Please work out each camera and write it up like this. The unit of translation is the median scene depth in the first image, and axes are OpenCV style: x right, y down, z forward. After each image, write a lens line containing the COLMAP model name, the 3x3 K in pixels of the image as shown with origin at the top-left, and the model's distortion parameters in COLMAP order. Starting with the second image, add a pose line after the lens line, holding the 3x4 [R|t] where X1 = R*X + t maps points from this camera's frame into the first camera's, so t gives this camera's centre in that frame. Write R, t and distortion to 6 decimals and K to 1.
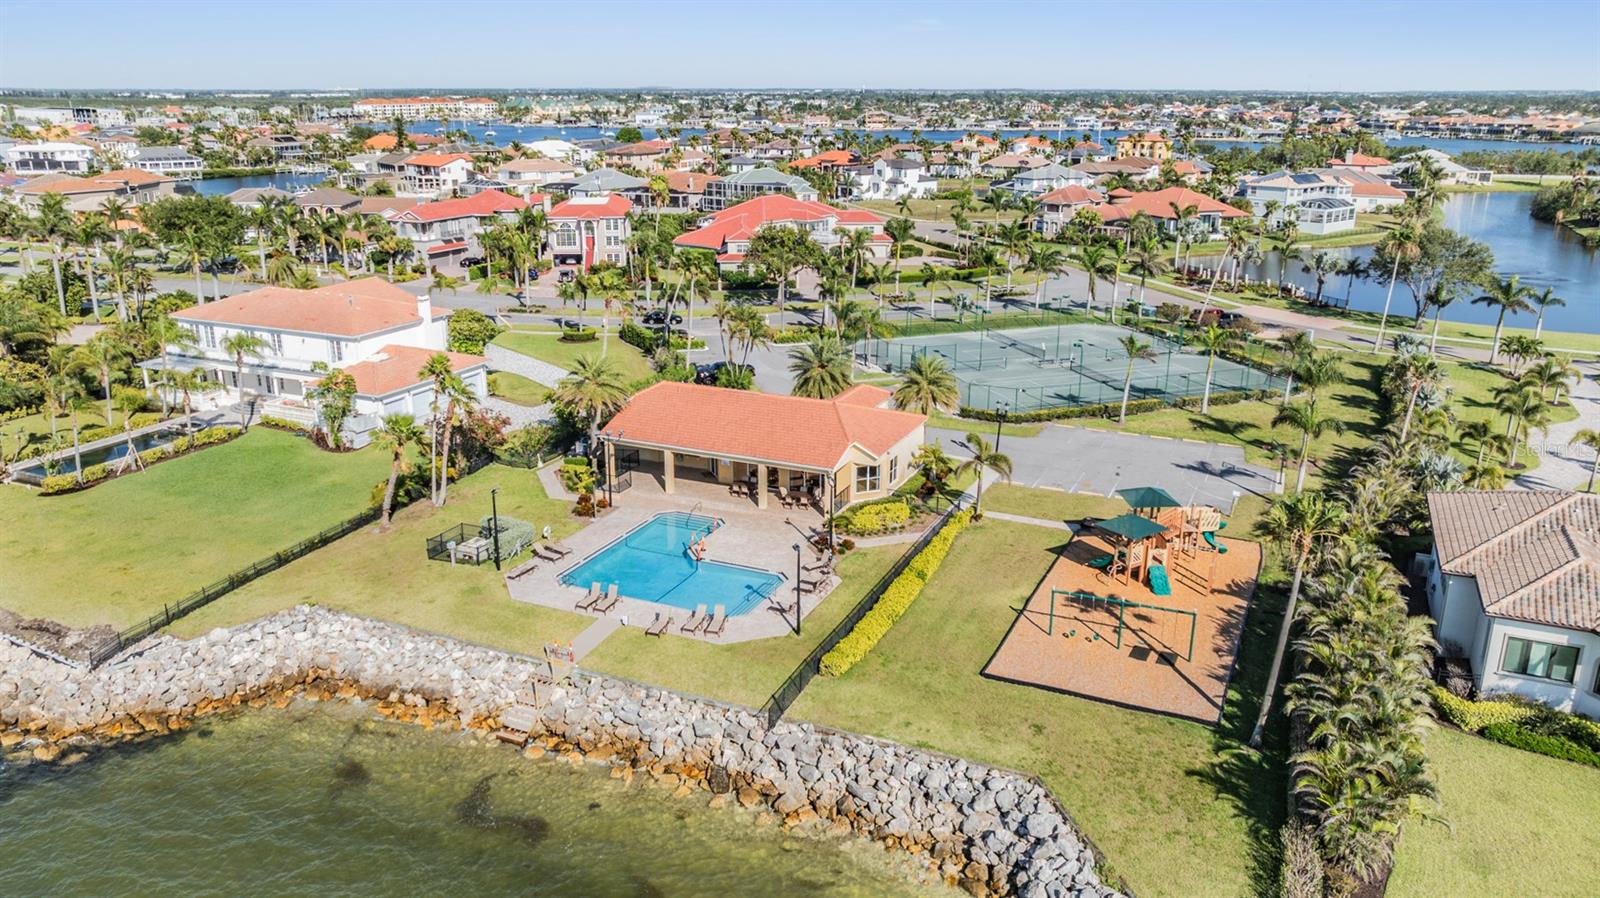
lens RADIAL K [[1153.8, 0, 800.0], [0, 1153.8, 449.0], [0, 0, 1]] dist [-0.019513, 0.003694]
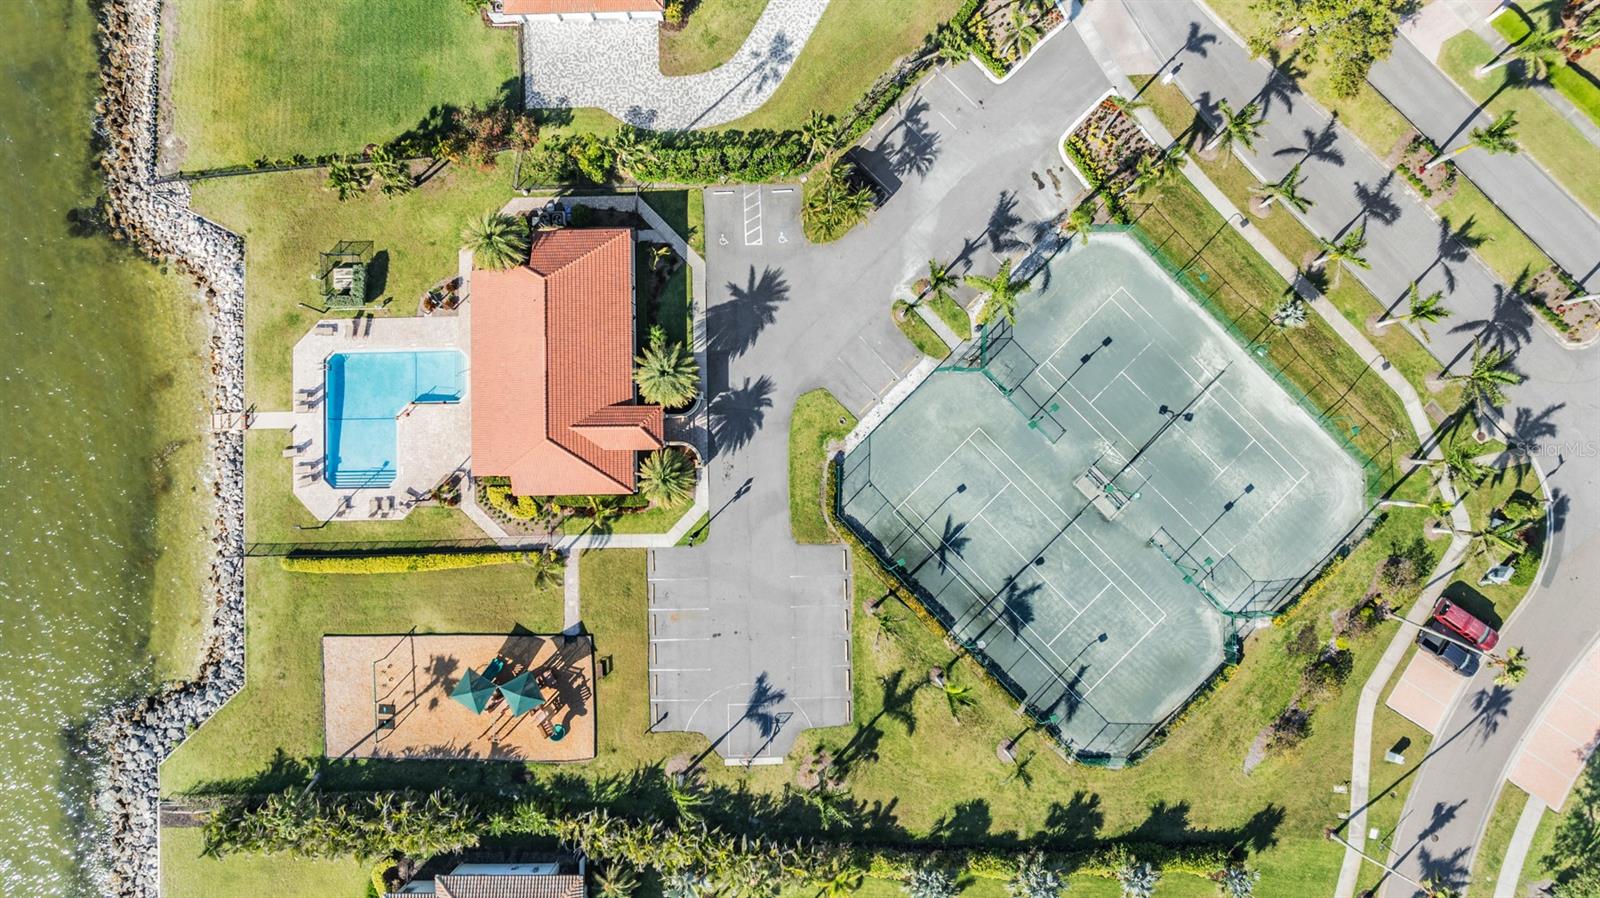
lens RADIAL K [[1122.4, 0, 813.1], [0, 1122.4, 446.5], [0, 0, 1]] dist [-0.037927, 0.033997]
pose [[0.428540, 0.902656, -0.039562, 0.105701], [-0.254907, 0.162794, 0.953164, -0.640446], [0.866819, -0.398384, 0.299857, 0.459372]]
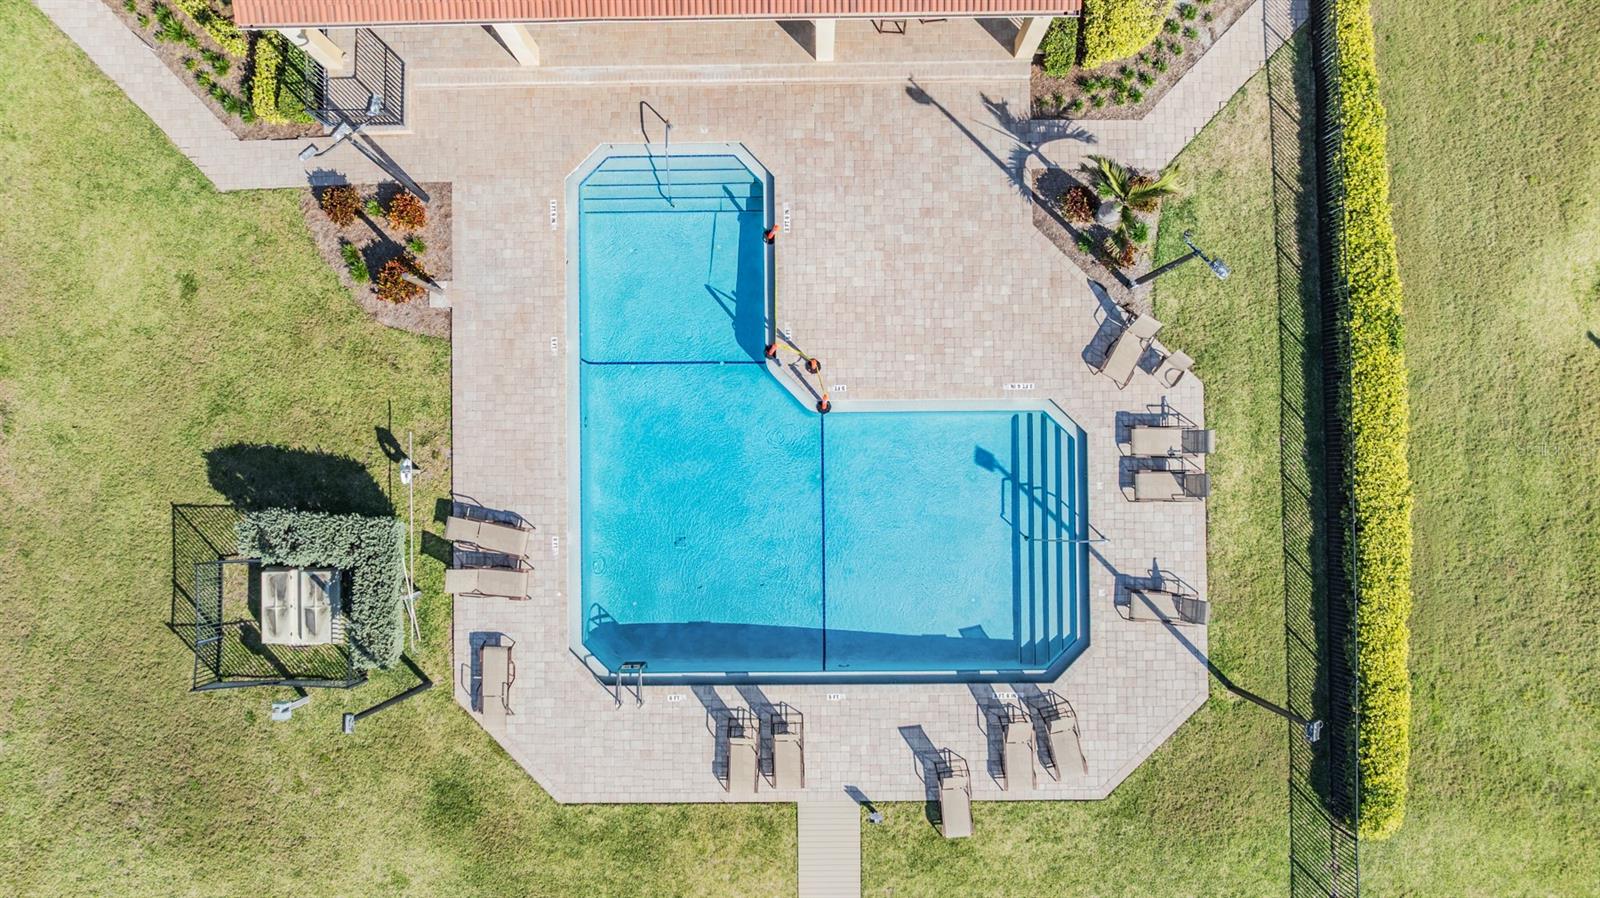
lens RADIAL K [[1111.6, 0, 793.5], [0, 1111.6, 525.3], [0, 0, 1]] dist [-0.005527, 0.000698]
pose [[0.906040, -0.422794, -0.018356, -0.048755], [0.151190, 0.282877, 0.947165, -0.118645], [-0.395263, -0.860945, 0.320220, 0.380702]]
